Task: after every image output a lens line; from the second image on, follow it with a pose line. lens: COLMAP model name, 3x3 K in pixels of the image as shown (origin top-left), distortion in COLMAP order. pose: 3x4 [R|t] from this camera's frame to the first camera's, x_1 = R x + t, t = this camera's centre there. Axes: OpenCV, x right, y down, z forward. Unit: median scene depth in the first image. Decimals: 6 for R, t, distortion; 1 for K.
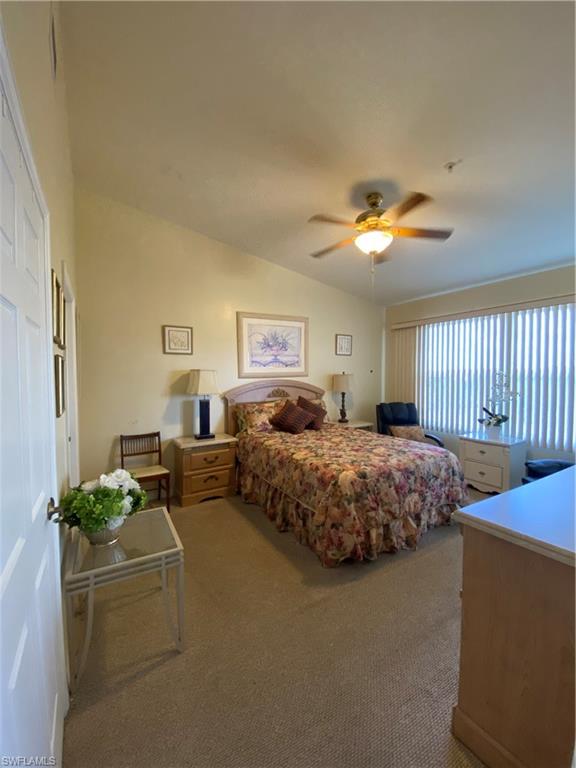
lens RADIAL K [[318.4, 0, 287.6], [0, 318.4, 382.8], [0, 0, 1]] dist [-0.018435, -0.000211]
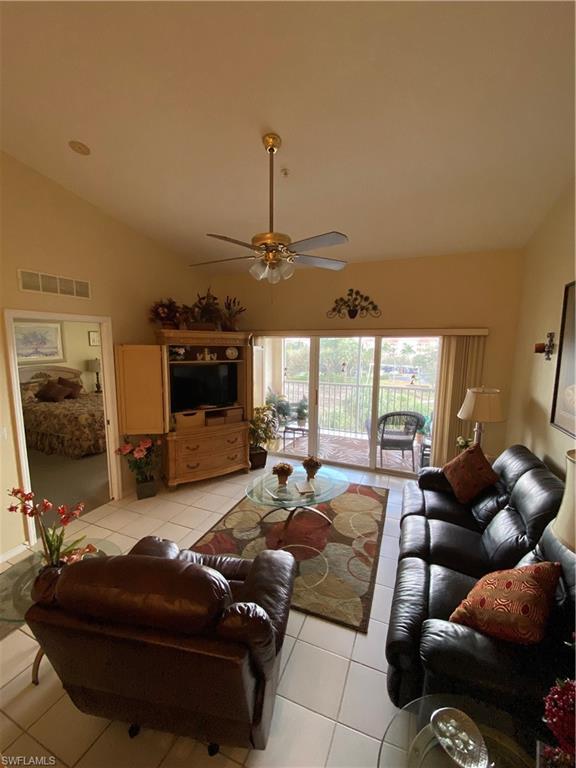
lens RADIAL K [[318.4, 0, 286.0], [0, 318.4, 384.1], [0, 0, 1]] dist [-0.018435, -0.000211]
pose [[0.811999, -0.069861, 0.579462, 0.043113], [0.012788, 0.994702, 0.102003, -0.060328], [-0.583518, -0.075416, 0.808591, -0.784506]]
